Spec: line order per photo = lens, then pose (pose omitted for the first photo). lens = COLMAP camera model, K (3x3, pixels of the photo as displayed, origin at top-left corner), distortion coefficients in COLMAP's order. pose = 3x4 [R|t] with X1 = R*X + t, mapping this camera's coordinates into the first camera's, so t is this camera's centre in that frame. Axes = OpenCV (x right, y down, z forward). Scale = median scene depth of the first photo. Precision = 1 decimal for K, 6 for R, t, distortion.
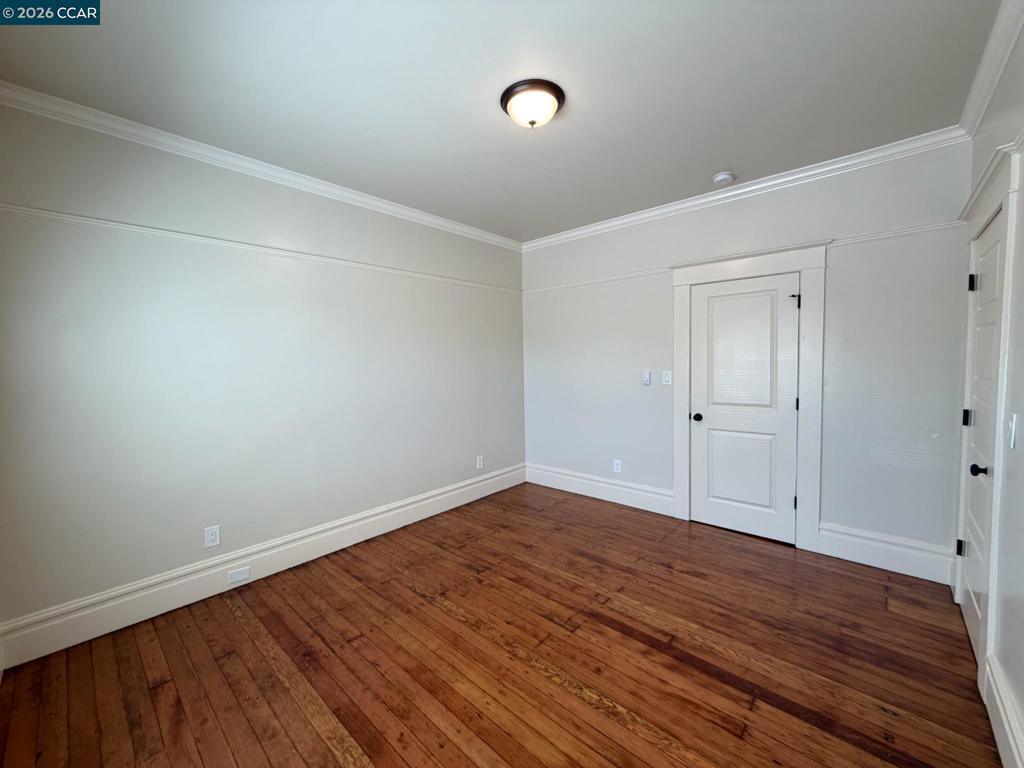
lens RADIAL K [[410.6, 0, 513.9], [0, 410.6, 381.8], [0, 0, 1]] dist [-0.003260, 0.000234]
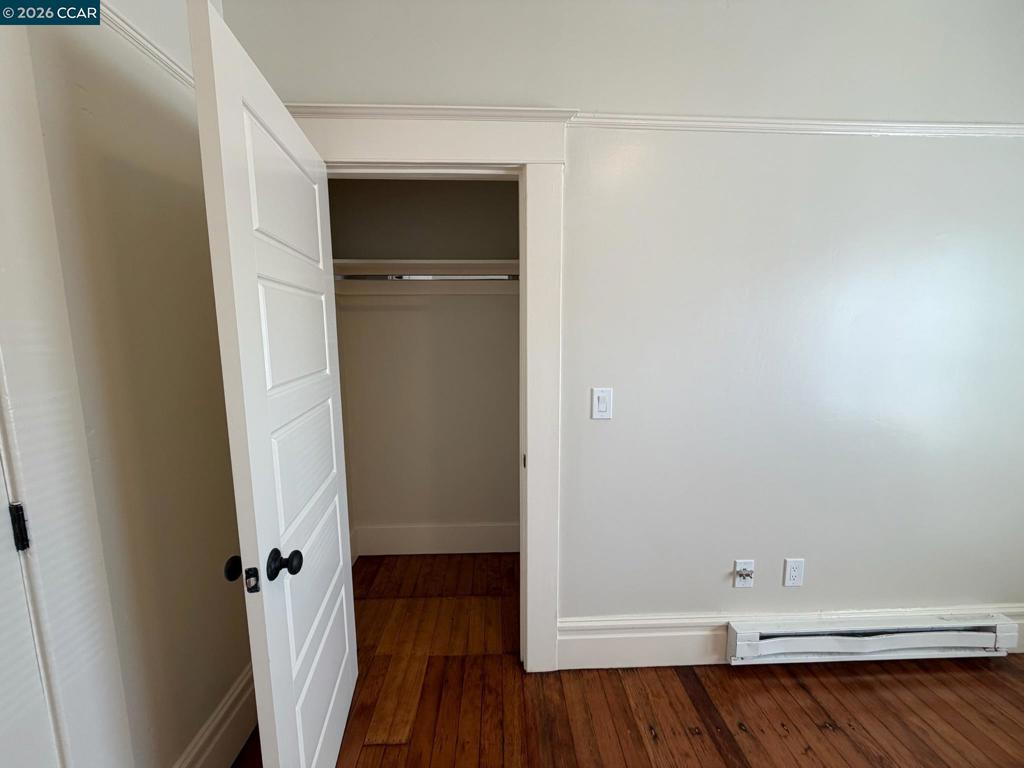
lens RADIAL K [[410.6, 0, 510.4], [0, 410.6, 382.5], [0, 0, 1]] dist [-0.003260, 0.000234]
pose [[-0.701522, -0.069068, 0.709293, 0.533926], [0.068811, 0.984077, 0.163883, -0.088169], [-0.709318, 0.163775, -0.685599, 1.607482]]
